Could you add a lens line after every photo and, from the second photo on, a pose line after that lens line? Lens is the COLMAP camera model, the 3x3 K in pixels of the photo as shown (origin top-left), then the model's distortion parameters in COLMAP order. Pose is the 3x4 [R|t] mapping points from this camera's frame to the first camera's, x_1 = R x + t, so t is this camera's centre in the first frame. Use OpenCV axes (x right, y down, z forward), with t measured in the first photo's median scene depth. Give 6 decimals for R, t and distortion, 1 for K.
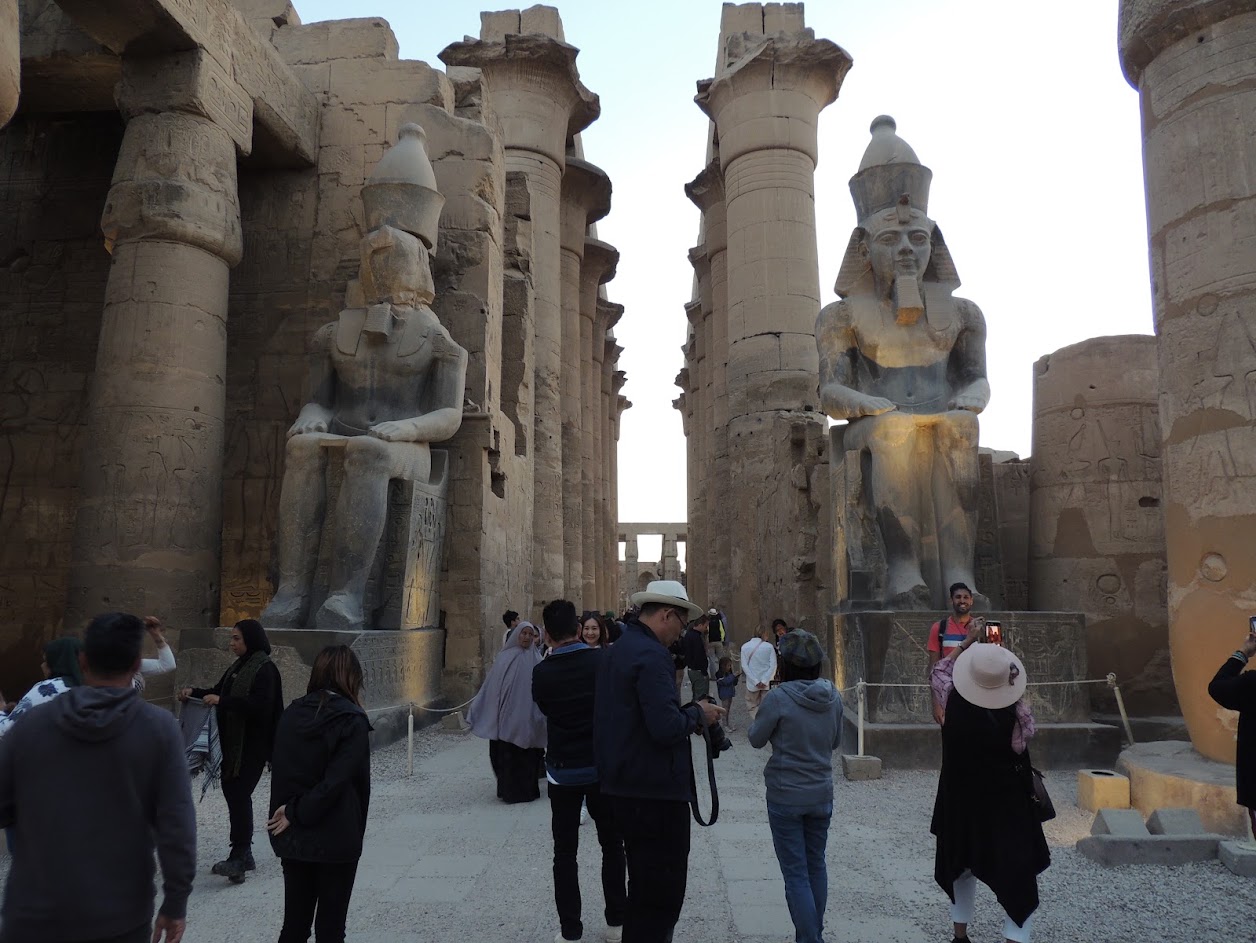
lens RADIAL K [[946.3, 0, 628.7], [0, 946.3, 479.9], [0, 0, 1]] dist [-0.016036, -0.006404]
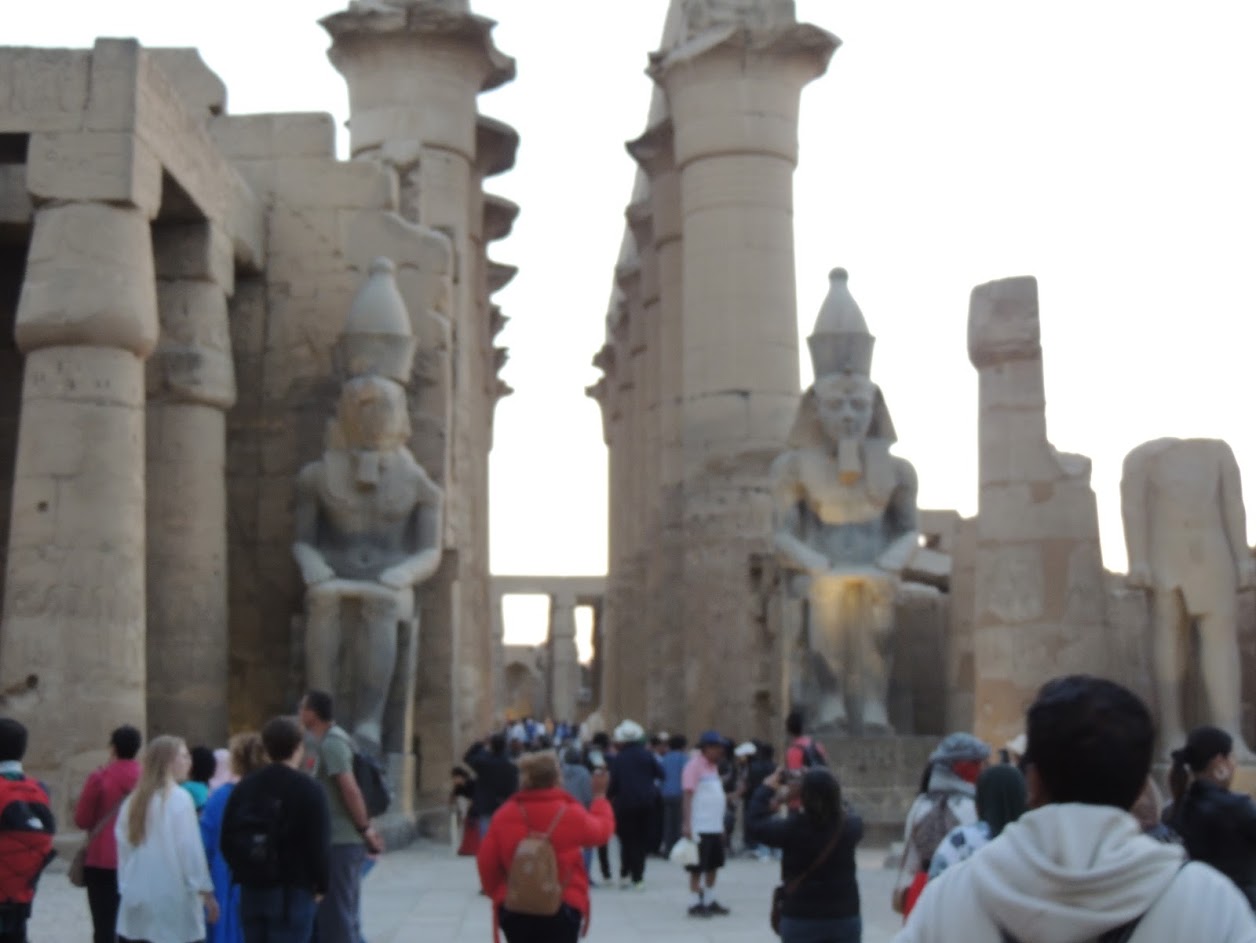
lens RADIAL K [[2167.7, 0, 628.0], [0, 2167.7, 471.5], [0, 0, 1]] dist [-0.055635, -0.033567]
pose [[0.996007, 0.008549, 0.088867, -0.179025], [-0.009994, 0.999825, 0.015827, -0.196917], [-0.088717, -0.016652, 0.995918, -1.410078]]
